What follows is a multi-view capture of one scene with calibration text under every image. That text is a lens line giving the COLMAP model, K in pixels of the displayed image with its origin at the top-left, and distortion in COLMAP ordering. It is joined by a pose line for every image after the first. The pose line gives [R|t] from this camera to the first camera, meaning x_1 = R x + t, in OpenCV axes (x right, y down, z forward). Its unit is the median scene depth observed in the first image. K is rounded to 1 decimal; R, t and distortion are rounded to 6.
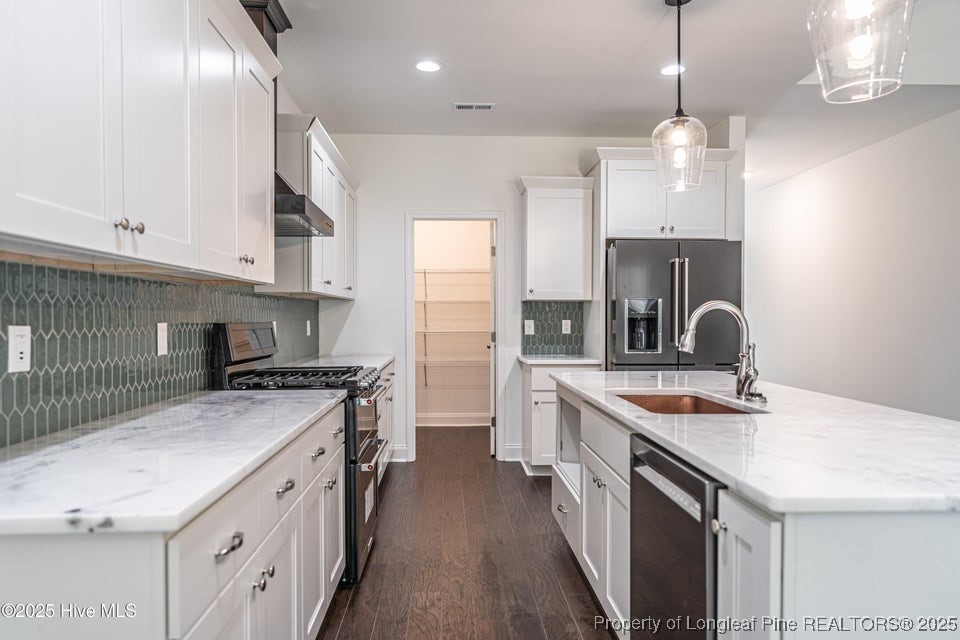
lens RADIAL K [[658.8, 0, 482.2], [0, 658.8, 318.3], [0, 0, 1]] dist [0.002400, 0.002586]
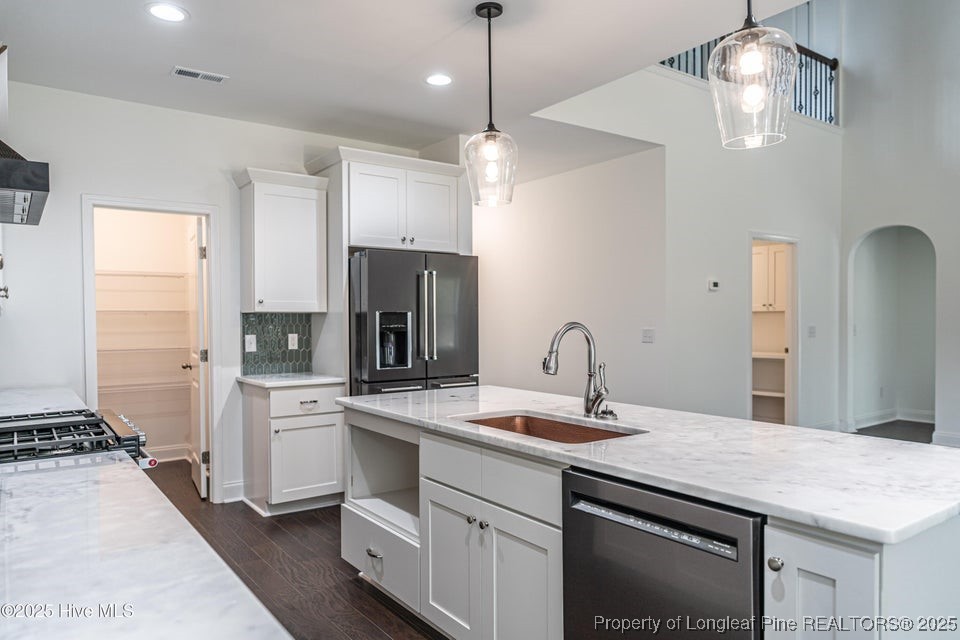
lens RADIAL K [[658.8, 0, 483.0], [0, 658.8, 319.5], [0, 0, 1]] dist [0.002400, 0.002586]
pose [[0.833440, -0.005110, 0.552587, -0.163739], [0.006773, 0.999977, -0.000969, -0.015597], [-0.552569, 0.004550, 0.833455, 0.122310]]
